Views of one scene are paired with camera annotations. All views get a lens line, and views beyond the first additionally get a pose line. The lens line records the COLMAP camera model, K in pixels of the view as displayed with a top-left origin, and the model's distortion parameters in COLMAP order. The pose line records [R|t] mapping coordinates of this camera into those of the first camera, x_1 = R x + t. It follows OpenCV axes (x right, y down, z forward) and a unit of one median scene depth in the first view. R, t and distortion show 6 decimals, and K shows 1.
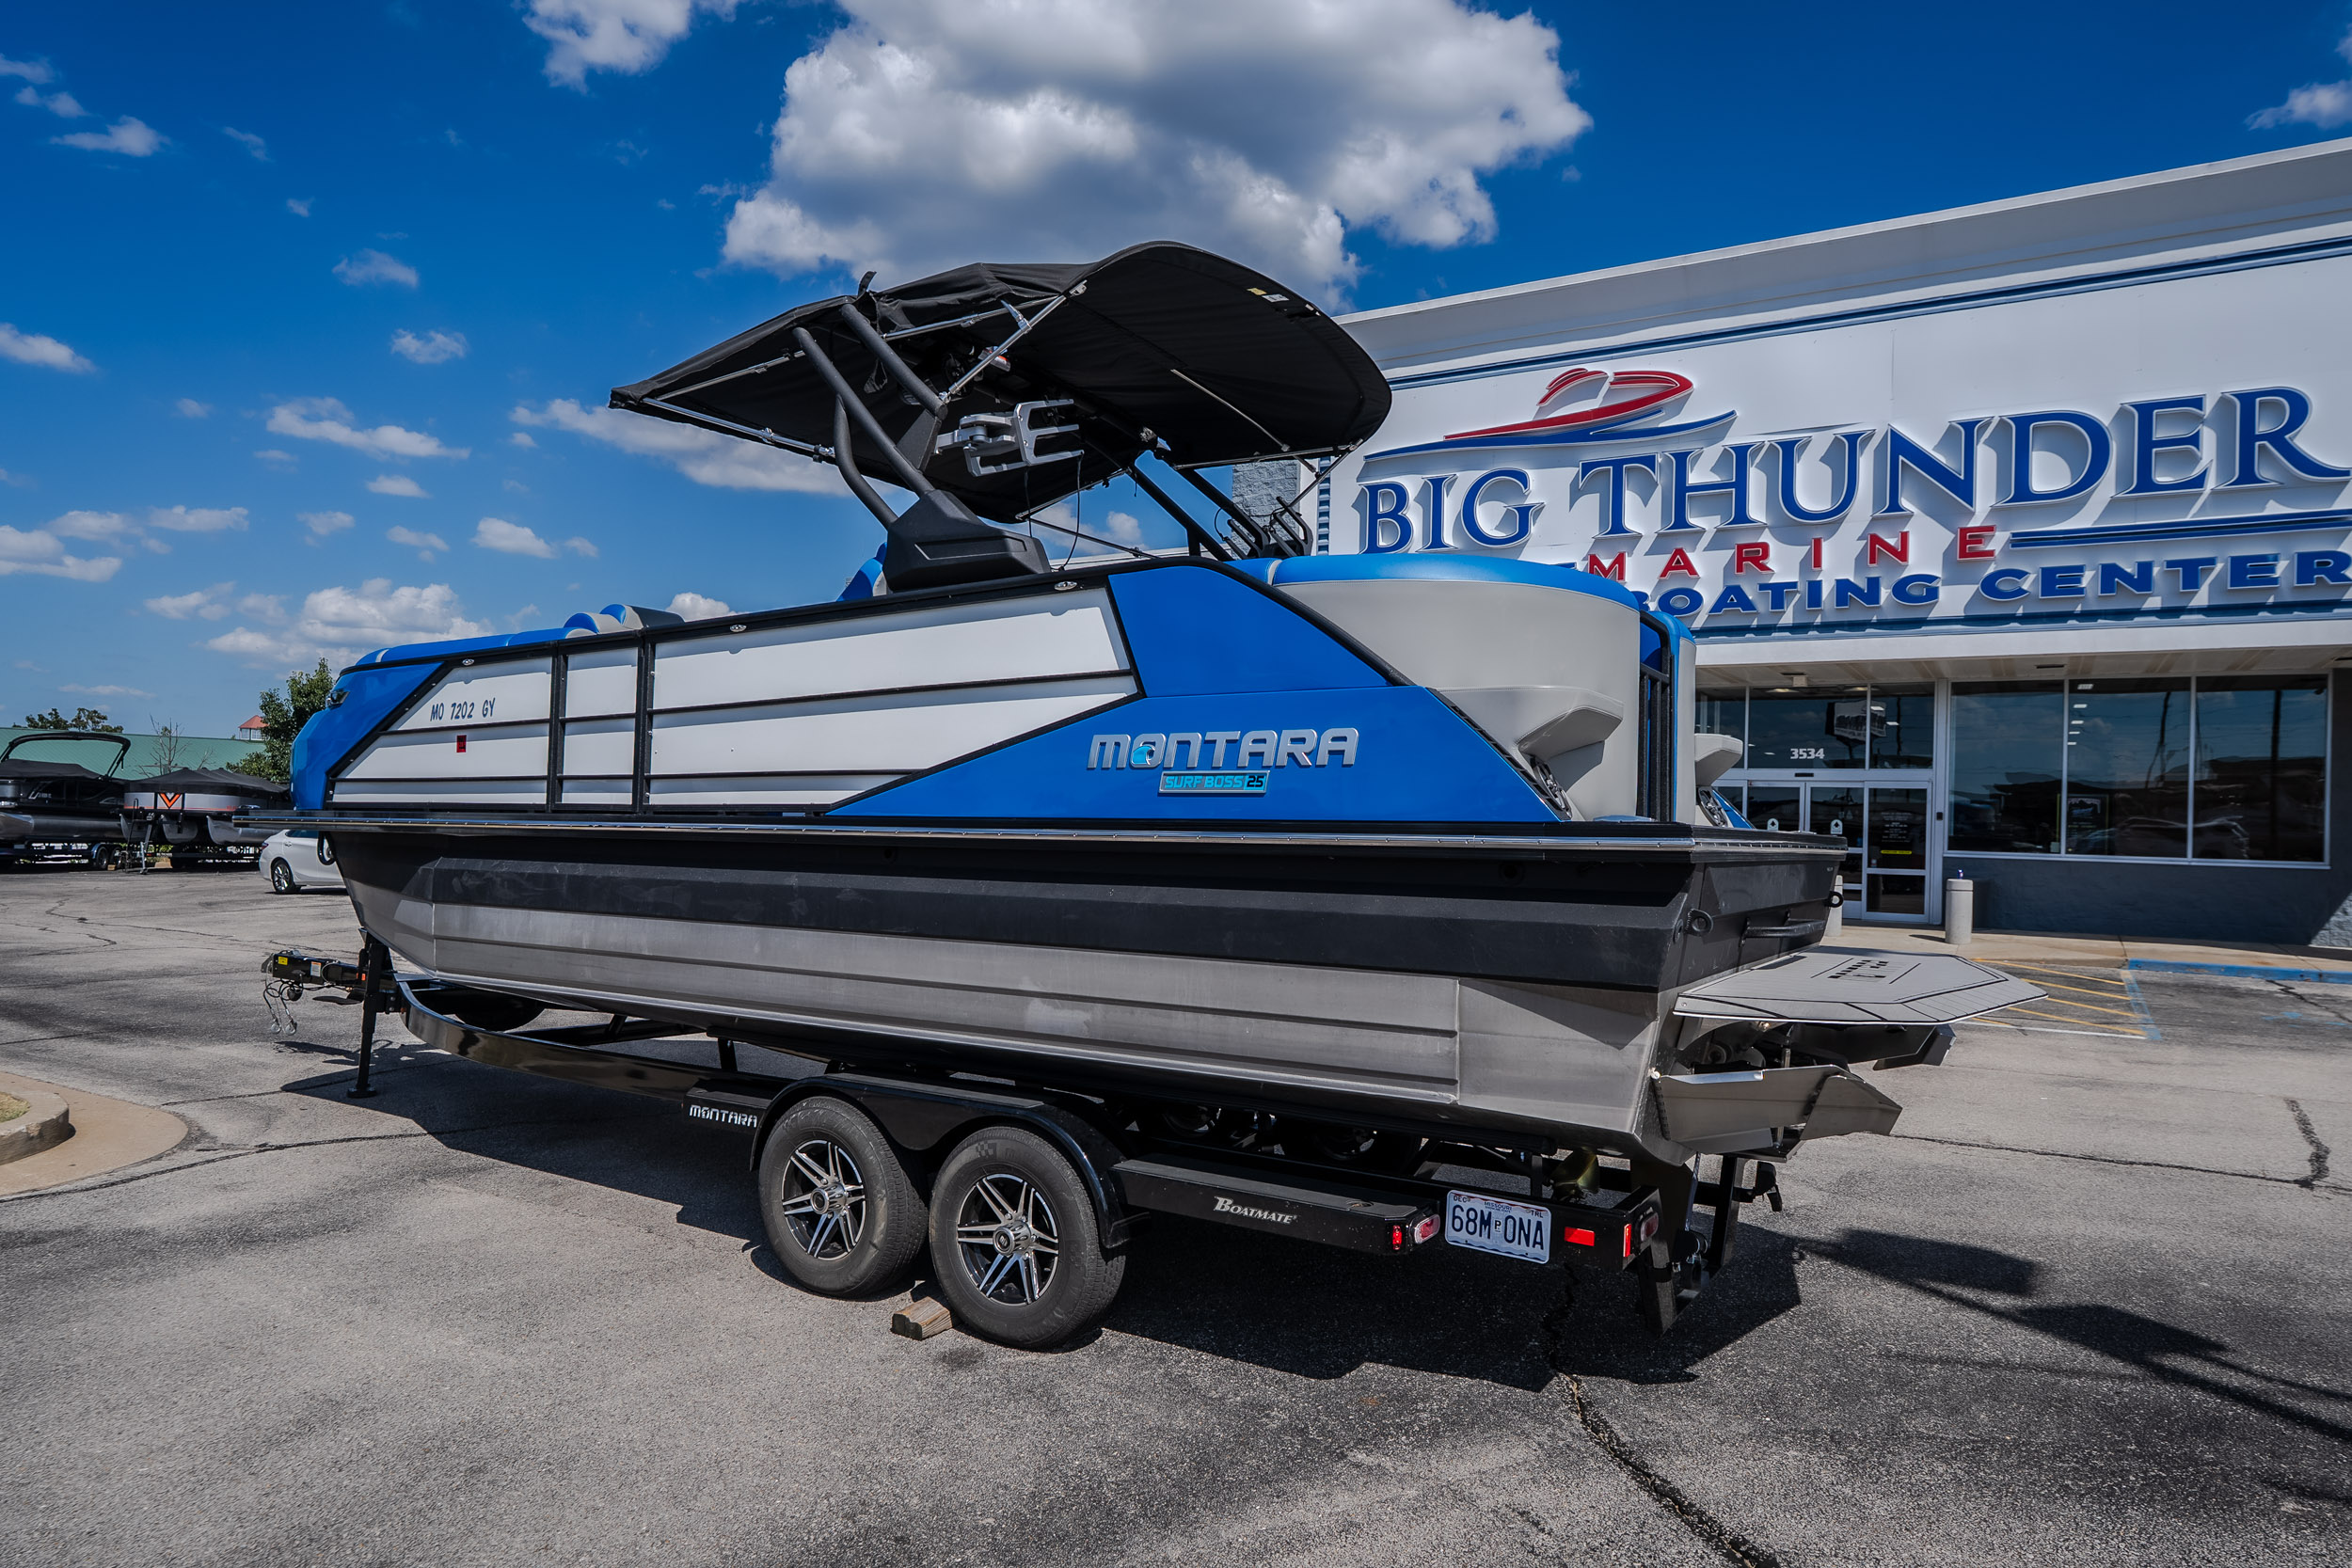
lens RADIAL K [[1409.6, 0, 1203.2], [0, 1409.6, 811.6], [0, 0, 1]] dist [-0.001422, 0.000752]
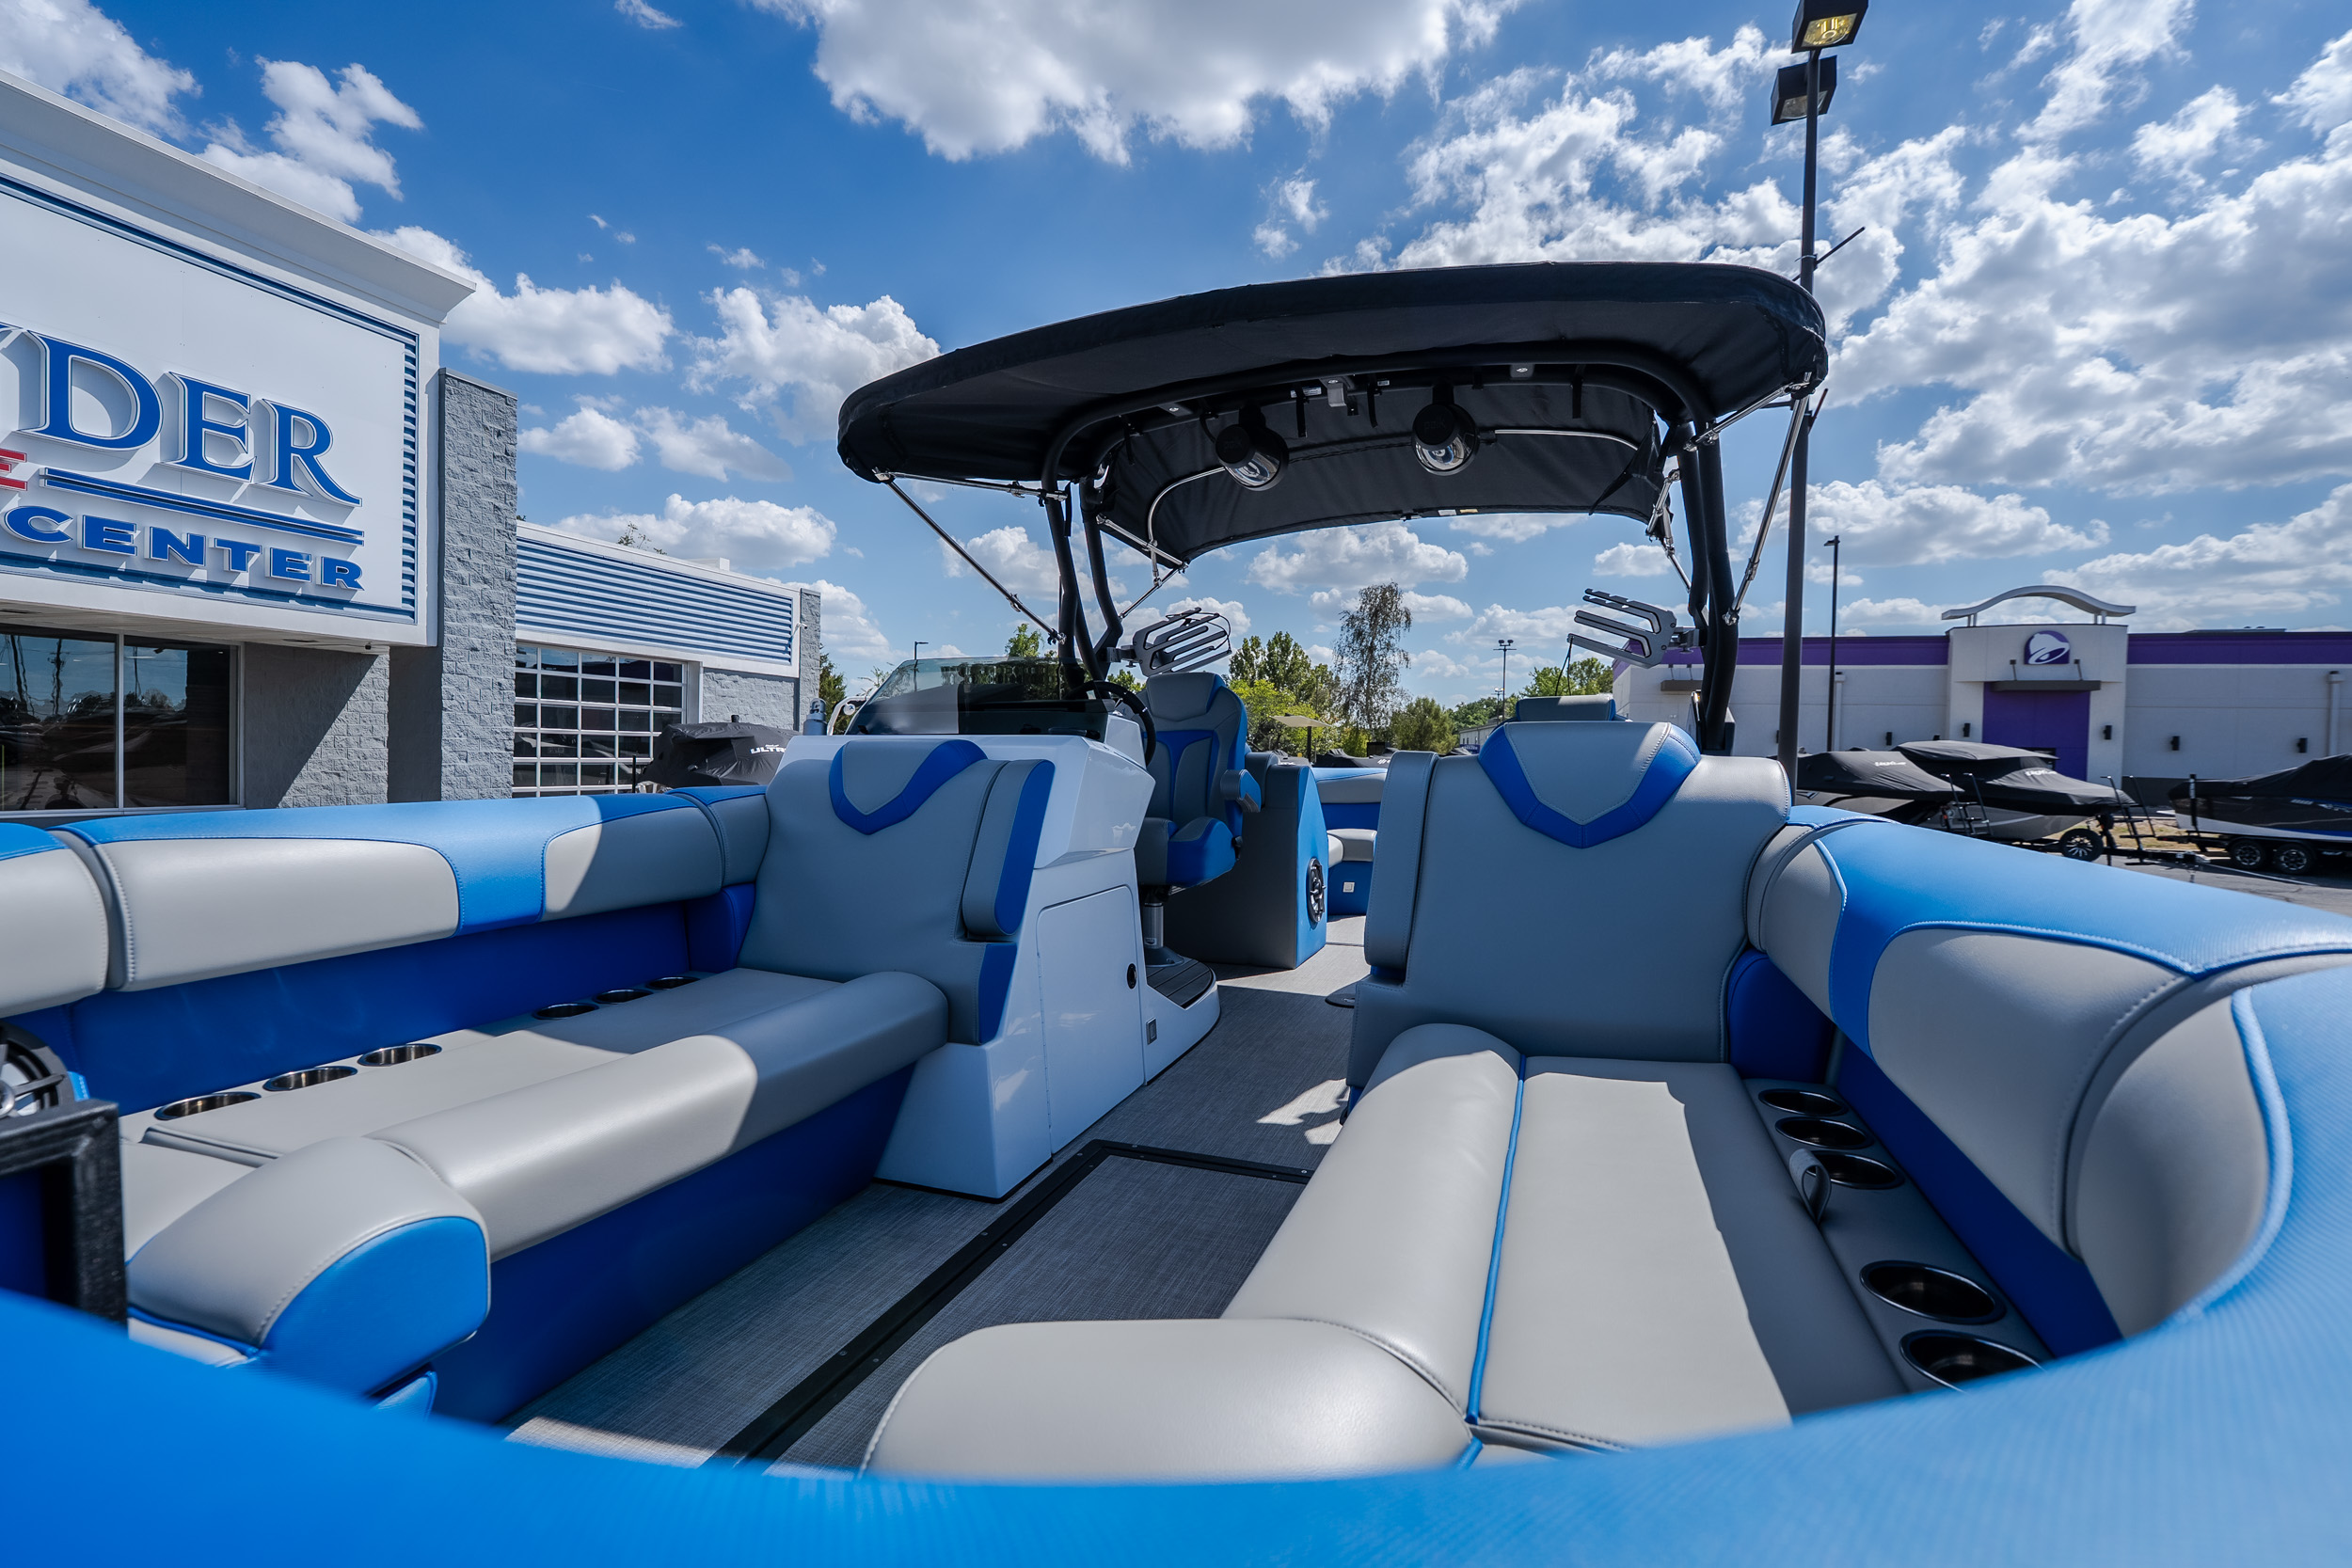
lens RADIAL K [[1062.2, 0, 1165.6], [0, 1062.2, 778.9], [0, 0, 1]] dist [-0.001213, 0.001137]
pose [[-0.203099, -0.048376, 0.977962, -0.247238], [-0.031035, 0.998595, 0.042951, -0.050362], [-0.978666, -0.021628, -0.204315, 0.434071]]
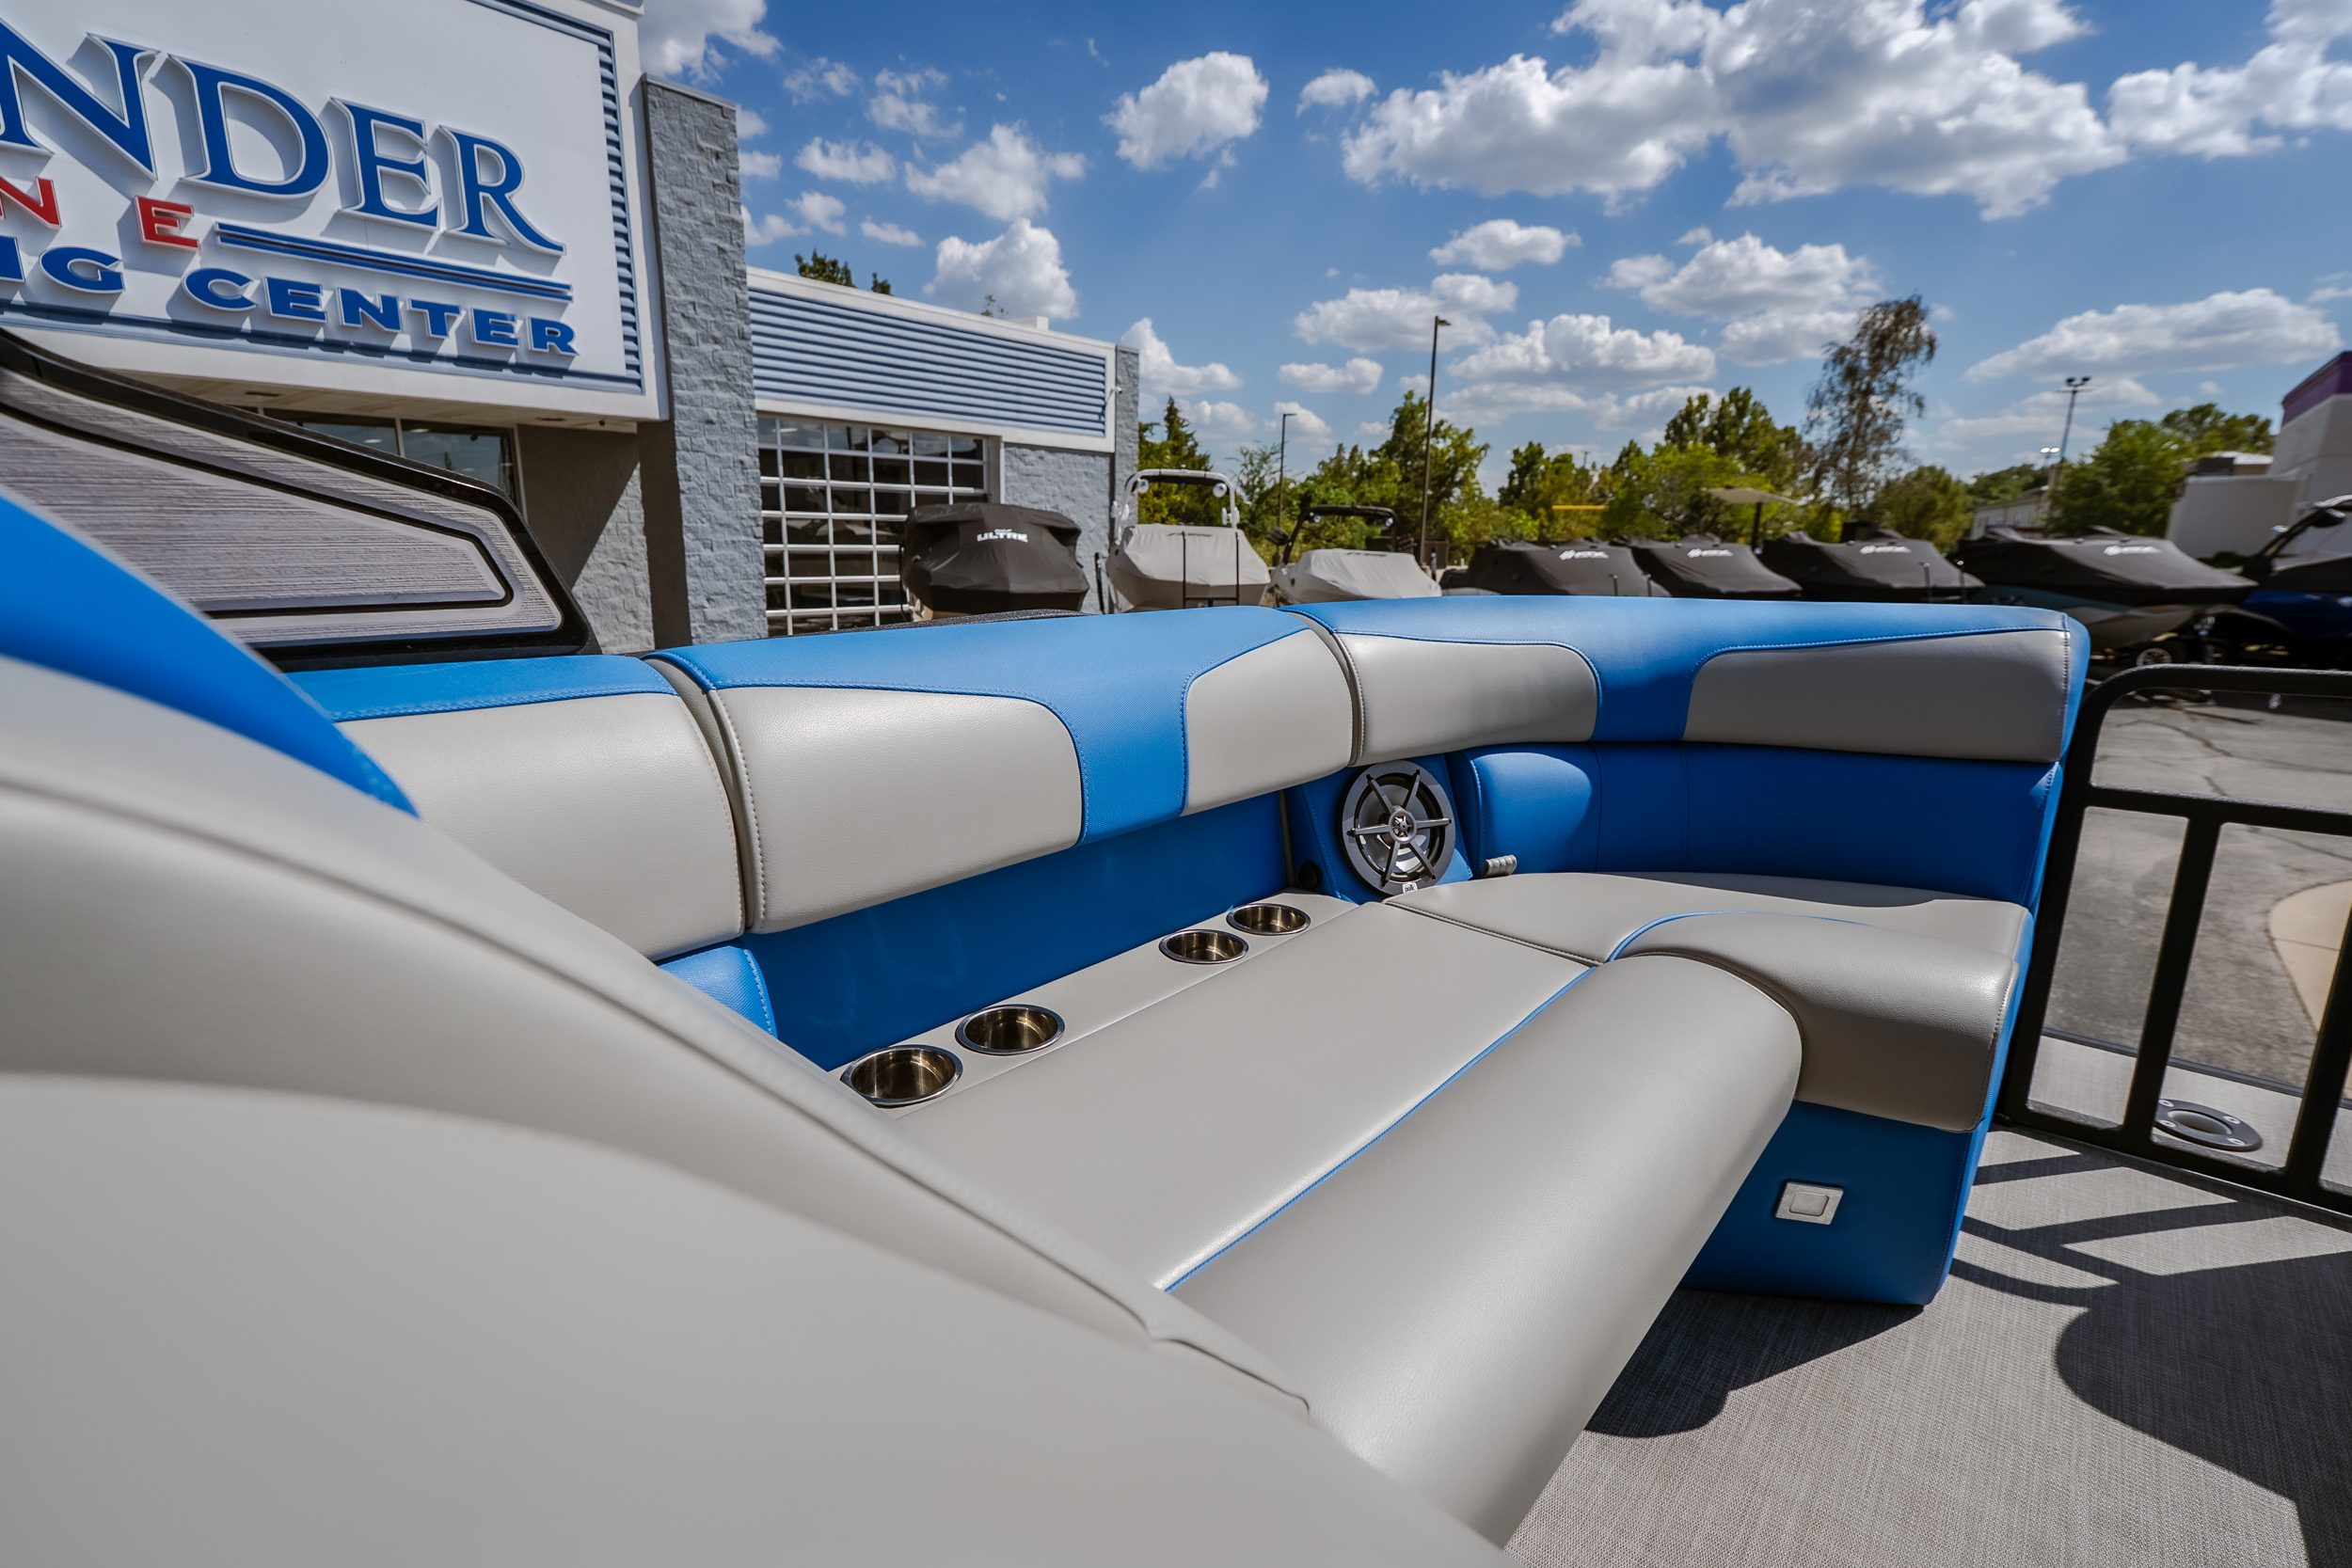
lens RADIAL K [[1054.6, 0, 1174.9], [0, 1054.6, 775.2], [0, 0, 1]] dist [-0.004362, 0.000936]
pose [[0.156374, -0.240365, 0.958004, -0.002347], [-0.018986, 0.969026, 0.246230, -0.047136], [-0.987515, -0.056692, 0.146967, 0.342133]]
